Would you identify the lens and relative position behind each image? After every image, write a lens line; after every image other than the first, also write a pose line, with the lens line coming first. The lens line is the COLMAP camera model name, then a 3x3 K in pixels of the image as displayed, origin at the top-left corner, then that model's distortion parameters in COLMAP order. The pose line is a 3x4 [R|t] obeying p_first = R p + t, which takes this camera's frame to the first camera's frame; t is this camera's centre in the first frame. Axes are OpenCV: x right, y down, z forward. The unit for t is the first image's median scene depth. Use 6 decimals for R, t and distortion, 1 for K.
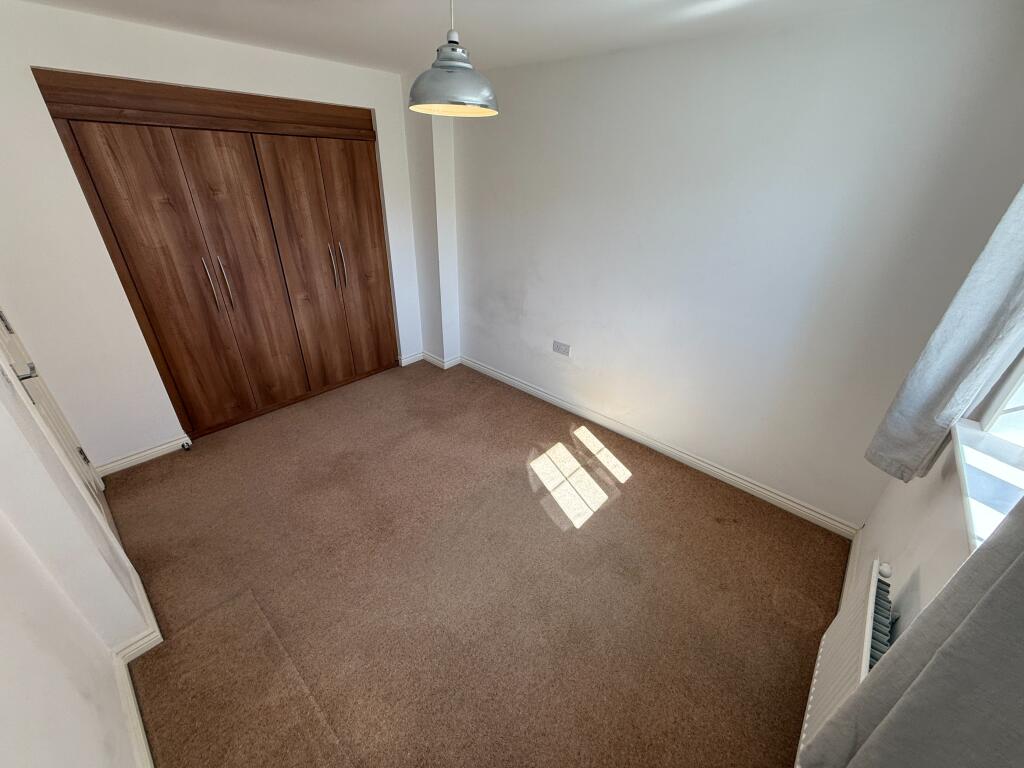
lens RADIAL K [[407.7, 0, 513.6], [0, 407.7, 383.0], [0, 0, 1]] dist [0.000595, -0.000547]
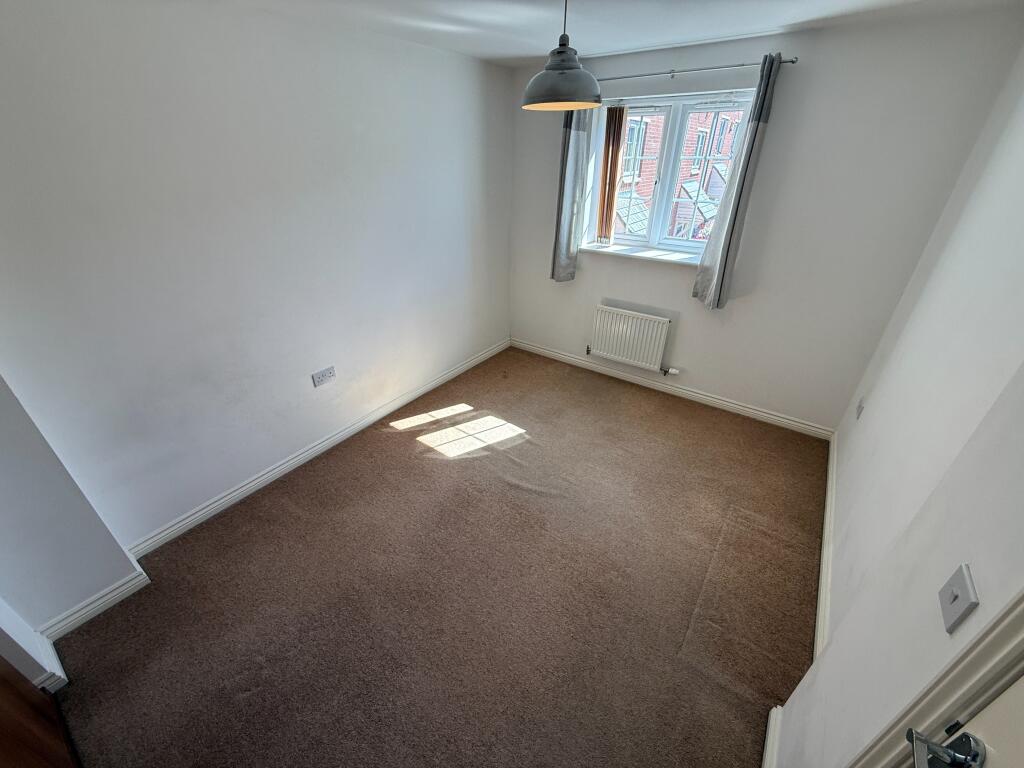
lens RADIAL K [[407.7, 0, 514.2], [0, 407.7, 385.3], [0, 0, 1]] dist [0.000595, -0.000547]
pose [[-0.105494, -0.517528, 0.849138, -0.717516], [0.467548, 0.727820, 0.501674, -0.347192], [-0.877650, 0.449936, 0.165189, 0.620988]]
